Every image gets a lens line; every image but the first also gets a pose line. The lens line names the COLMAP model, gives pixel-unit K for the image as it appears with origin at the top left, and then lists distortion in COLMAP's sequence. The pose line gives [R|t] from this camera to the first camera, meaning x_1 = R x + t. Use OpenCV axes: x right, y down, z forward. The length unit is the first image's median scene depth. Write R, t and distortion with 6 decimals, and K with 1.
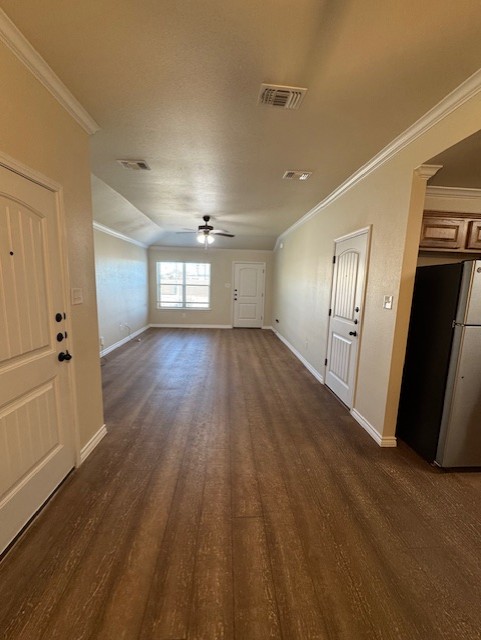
lens RADIAL K [[256.4, 0, 239.9], [0, 256.4, 322.7], [0, 0, 1]] dist [-0.002418, 0.001306]
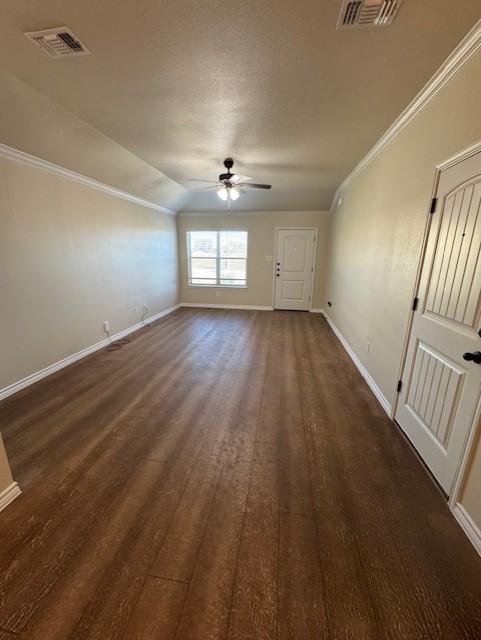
lens RADIAL K [[256.4, 0, 240.8], [0, 256.4, 319.8], [0, 0, 1]] dist [-0.002418, 0.001306]
pose [[0.977387, 0.037905, -0.208033, 0.068702], [-0.018899, 0.995524, 0.092601, -0.037111], [0.210612, -0.086576, 0.973729, 0.267175]]
